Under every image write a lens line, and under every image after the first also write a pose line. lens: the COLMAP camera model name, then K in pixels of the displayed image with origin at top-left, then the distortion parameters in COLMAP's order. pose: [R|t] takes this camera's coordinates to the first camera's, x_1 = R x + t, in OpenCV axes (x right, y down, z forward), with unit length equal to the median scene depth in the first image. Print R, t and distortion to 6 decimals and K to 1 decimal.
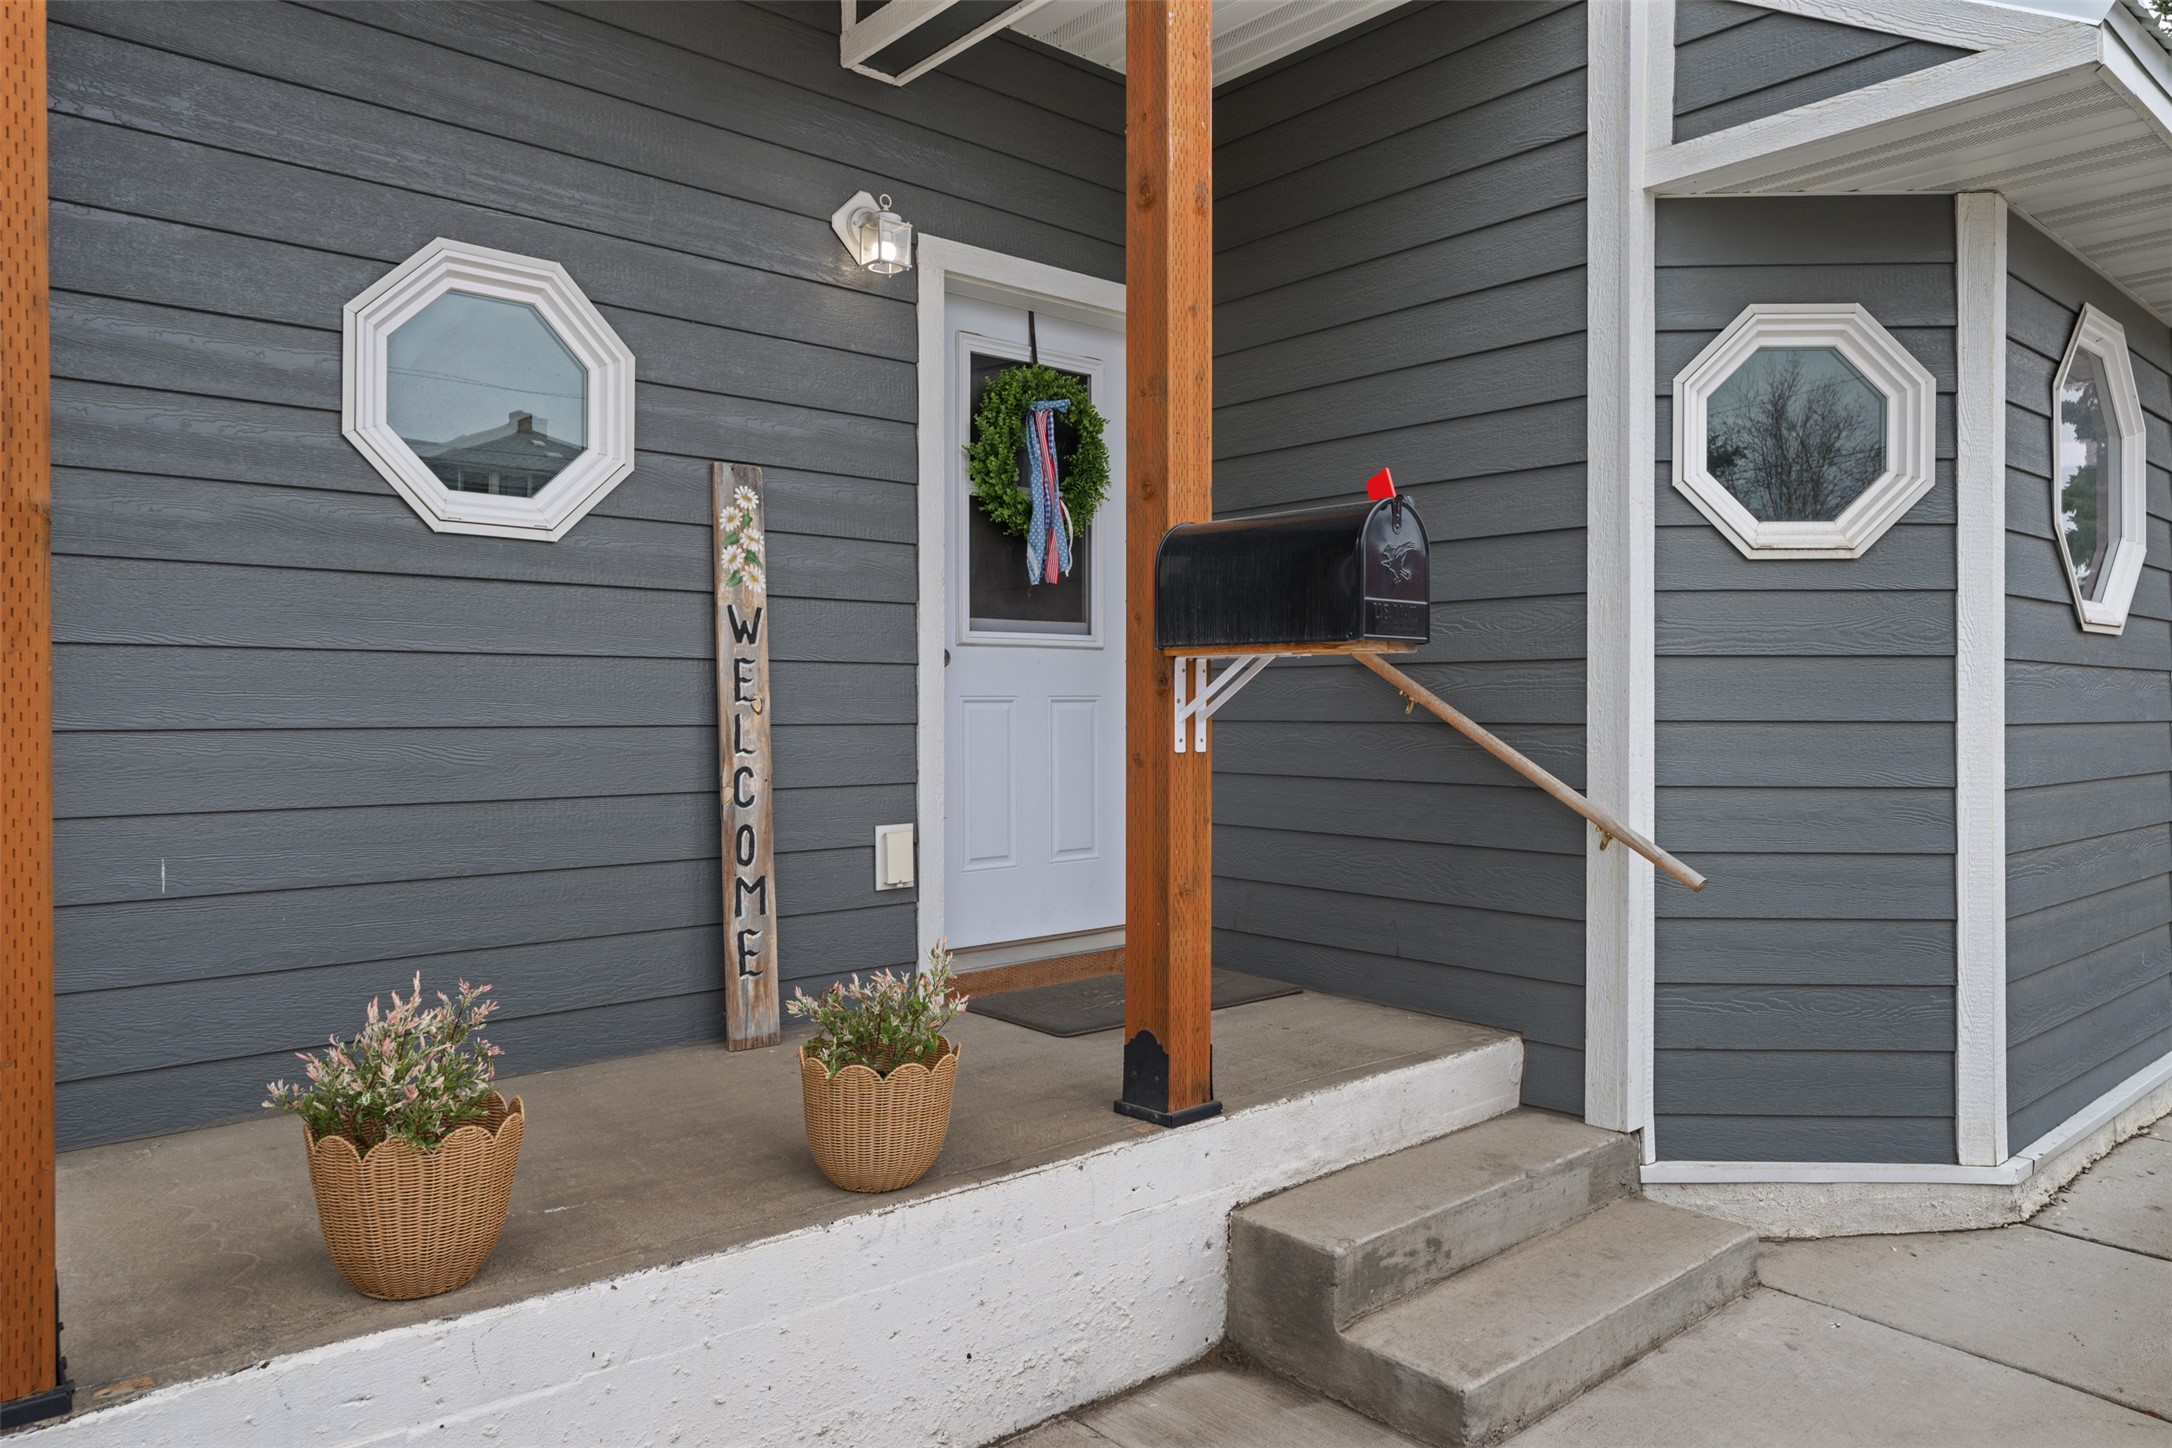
lens RADIAL K [[1444.4, 0, 1094.1], [0, 1444.4, 705.3], [0, 0, 1]] dist [-0.003000, -0.001171]
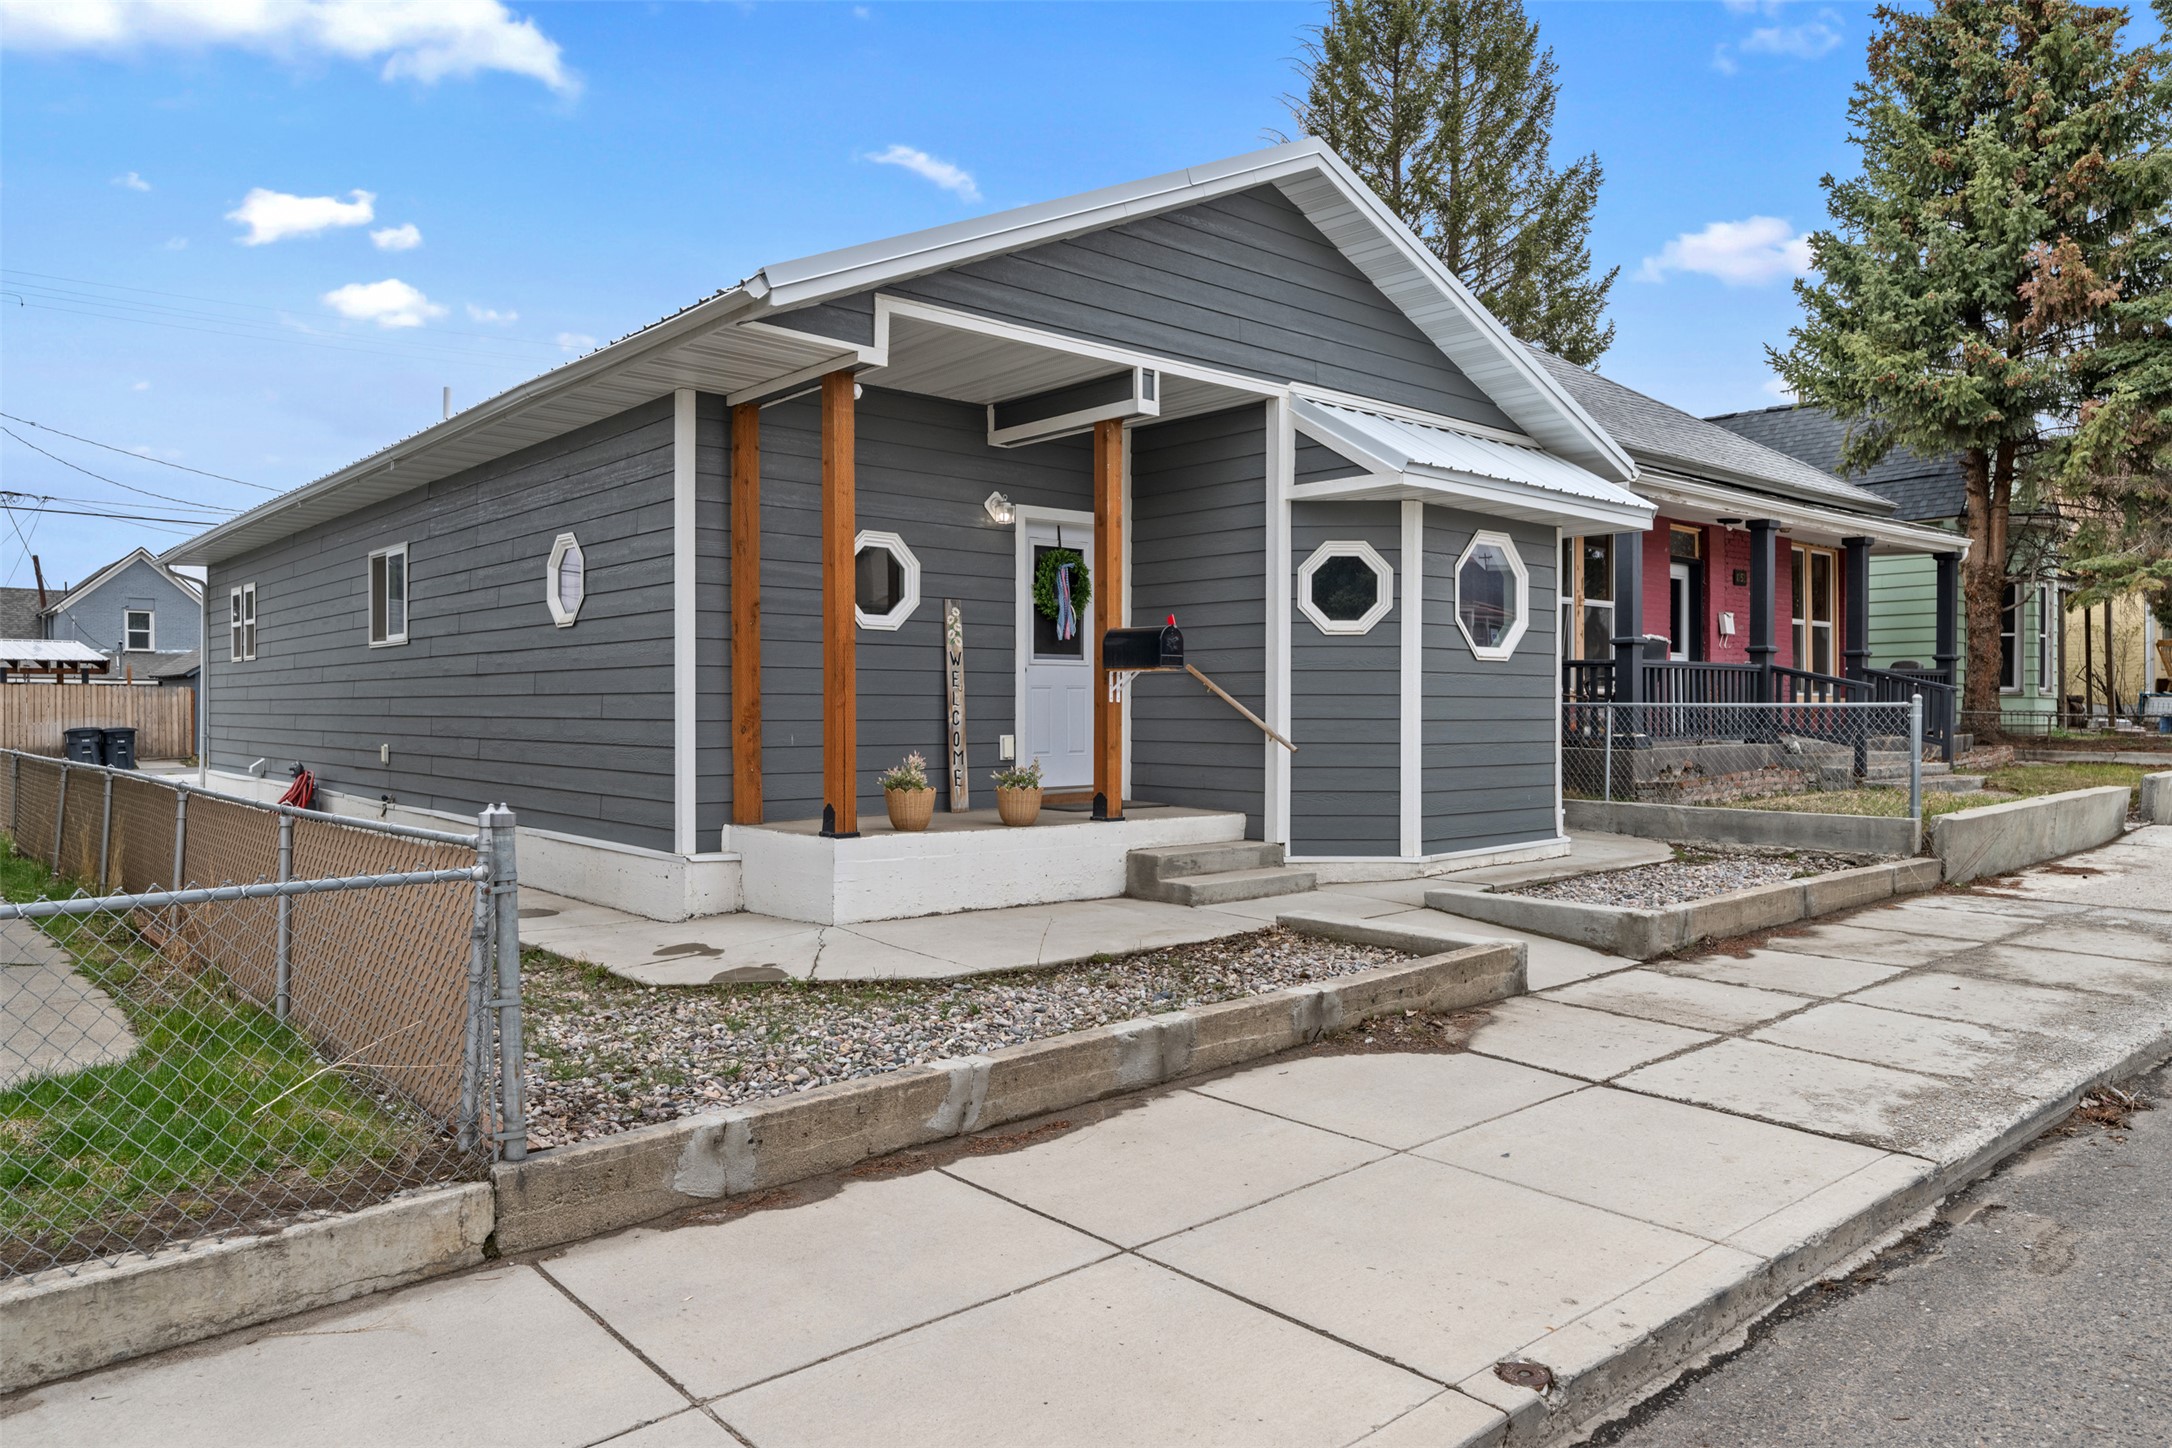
lens RADIAL K [[1444.4, 0, 1092.9], [0, 1444.4, 719.9], [0, 0, 1]] dist [-0.003000, -0.001171]
pose [[1.000000, 0.000388, -0.000394, 0.017762], [-0.000385, 0.999972, 0.007410, 0.039500], [0.000397, -0.007410, 0.999972, -1.725671]]
